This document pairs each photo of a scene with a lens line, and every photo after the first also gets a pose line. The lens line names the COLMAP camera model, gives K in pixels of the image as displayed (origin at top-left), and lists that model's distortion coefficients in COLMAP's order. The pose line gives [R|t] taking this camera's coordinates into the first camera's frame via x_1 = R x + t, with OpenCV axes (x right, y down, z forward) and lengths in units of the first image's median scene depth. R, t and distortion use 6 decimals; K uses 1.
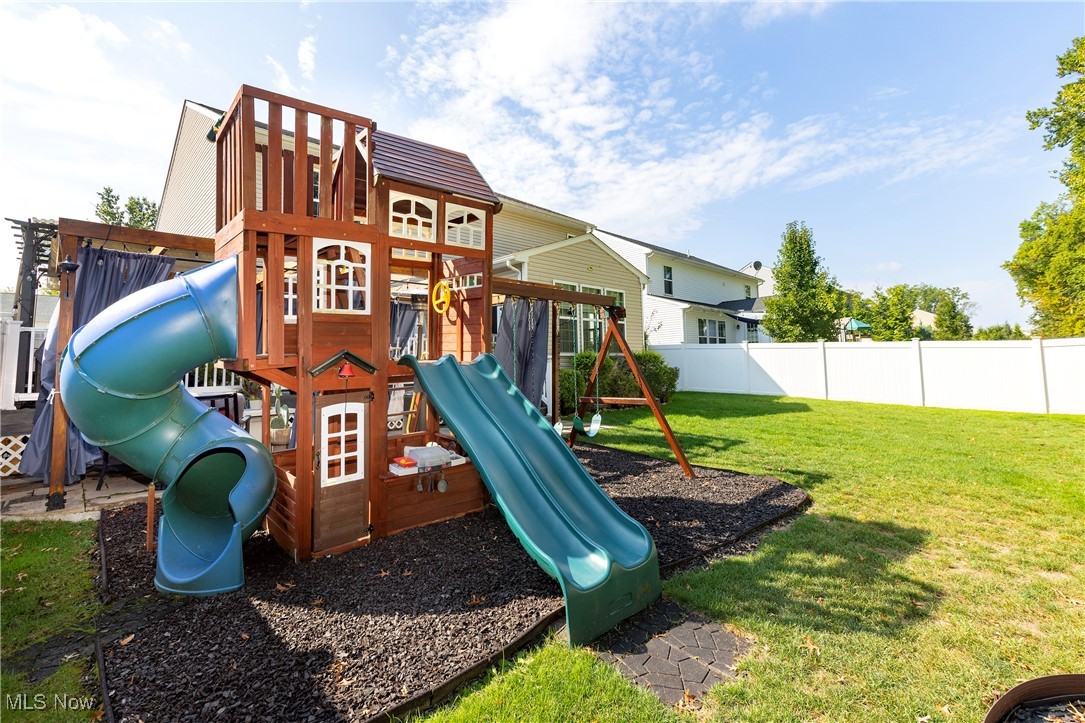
lens RADIAL K [[475.9, 0, 542.5], [0, 475.9, 332.4], [0, 0, 1]] dist [-0.029741, 0.000151]
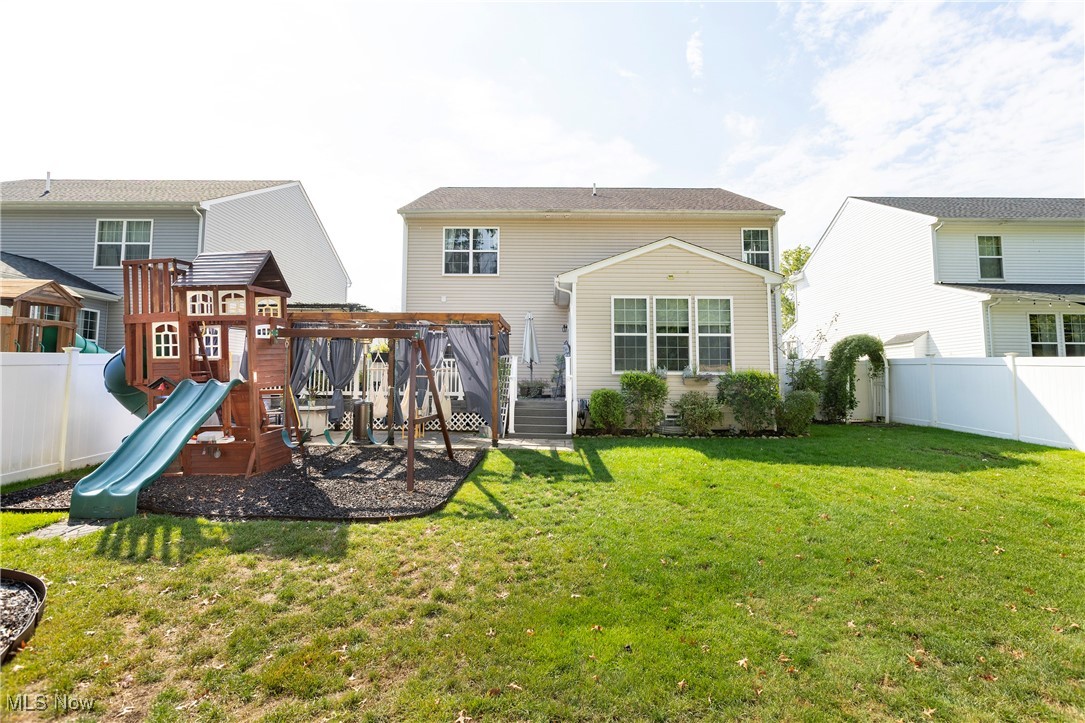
lens RADIAL K [[527.2, 0, 542.5], [0, 527.2, 361.5], [0, 0, 1]] dist [-0.001962, -0.001007]
pose [[0.702844, -0.005359, -0.711323, 0.490003], [0.032362, 0.999177, 0.024448, -0.006465], [0.710607, -0.040203, 0.702440, 0.121535]]
